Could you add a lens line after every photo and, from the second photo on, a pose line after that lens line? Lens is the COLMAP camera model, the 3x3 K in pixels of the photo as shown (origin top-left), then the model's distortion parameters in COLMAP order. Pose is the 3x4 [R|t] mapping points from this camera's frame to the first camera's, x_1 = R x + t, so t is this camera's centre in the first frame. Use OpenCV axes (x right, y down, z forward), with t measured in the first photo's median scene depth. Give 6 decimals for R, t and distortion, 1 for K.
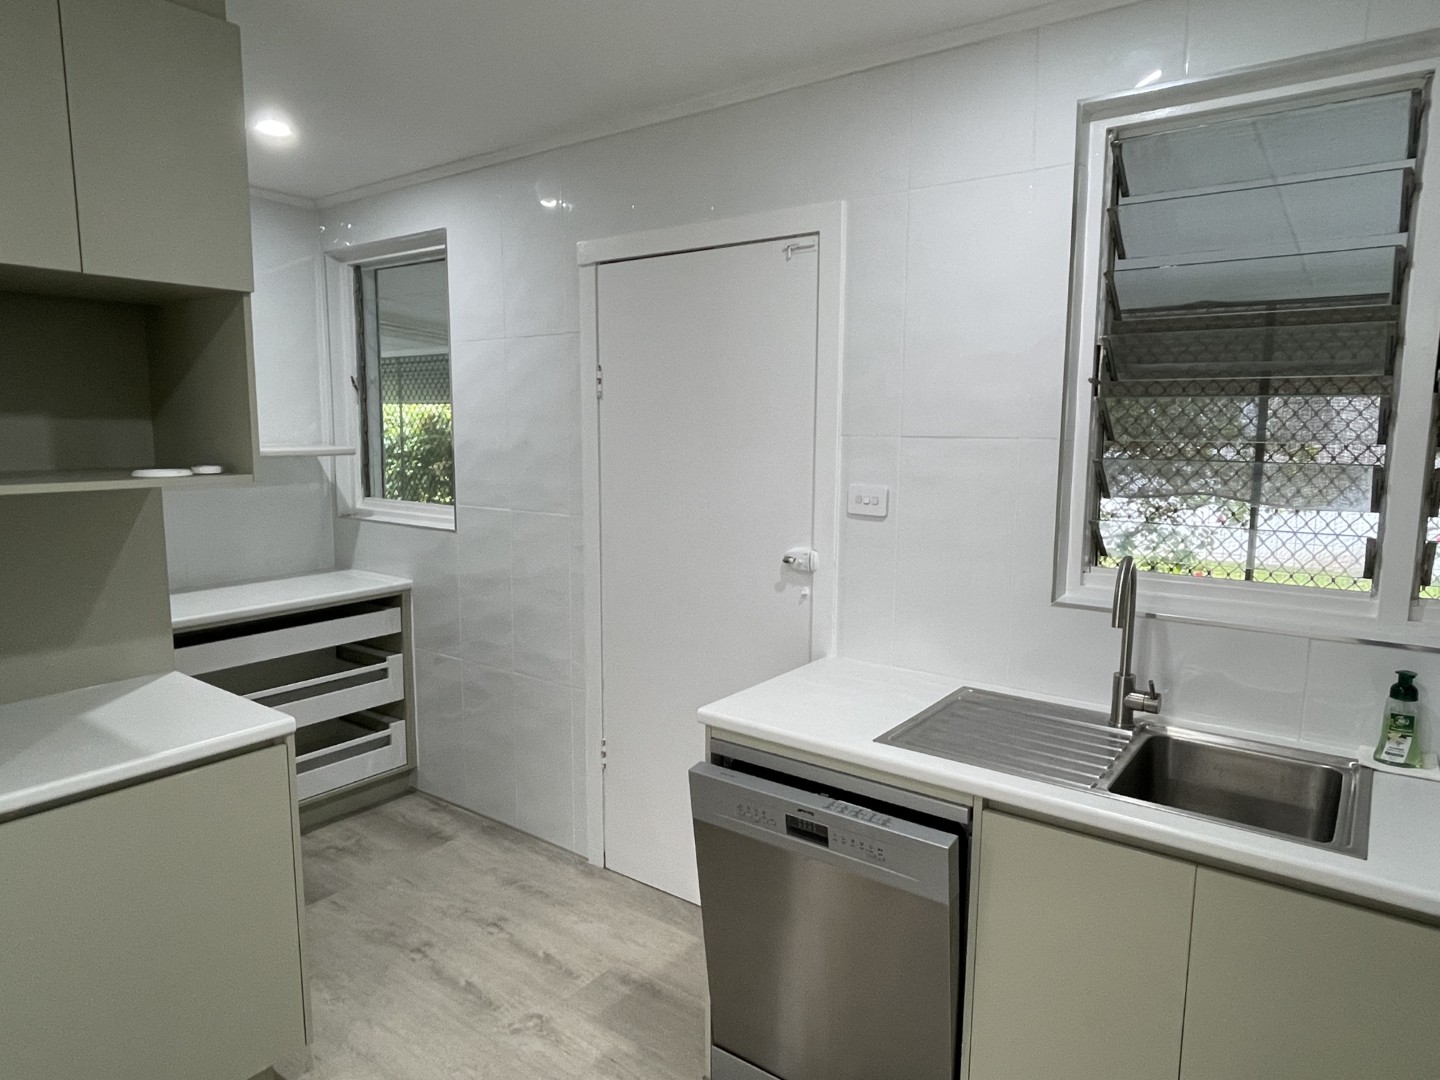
lens RADIAL K [[904.5, 0, 714.8], [0, 904.5, 539.6], [0, 0, 1]] dist [-0.003275, -0.004038]
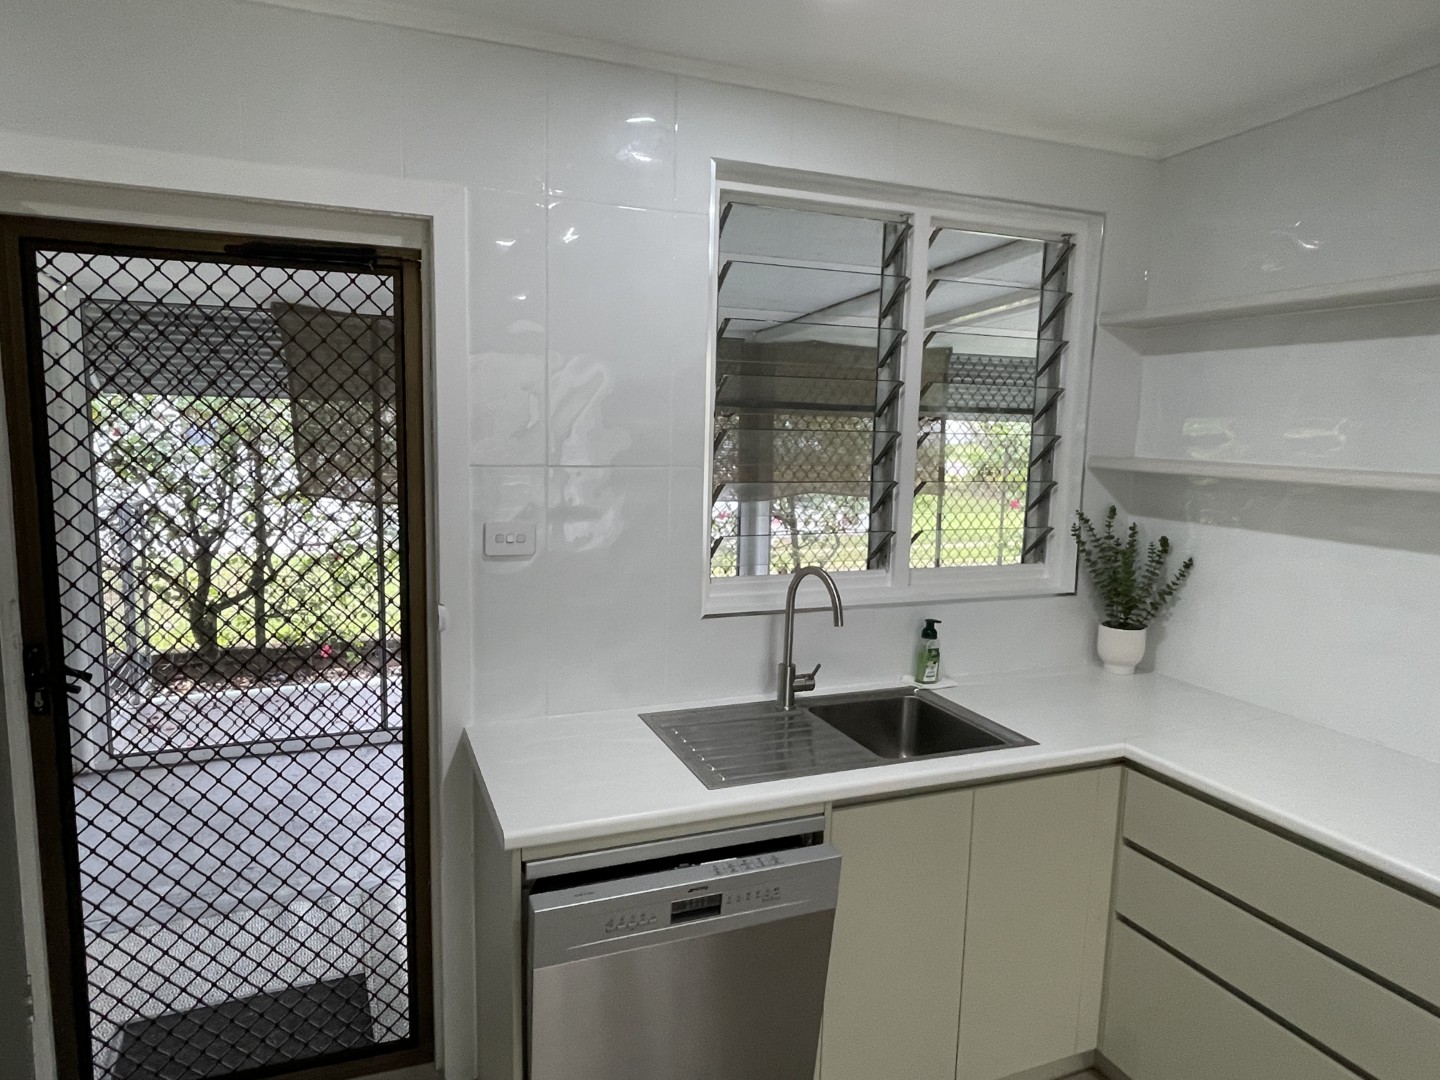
lens RADIAL K [[900.0, 0, 715.5], [0, 900.0, 541.3], [0, 0, 1]] dist [-0.004813, -0.005184]
pose [[0.514656, -0.105464, 0.850886, -0.449936], [0.091216, 0.993509, 0.067970, -0.077910], [-0.852531, 0.042633, 0.520935, 0.355366]]
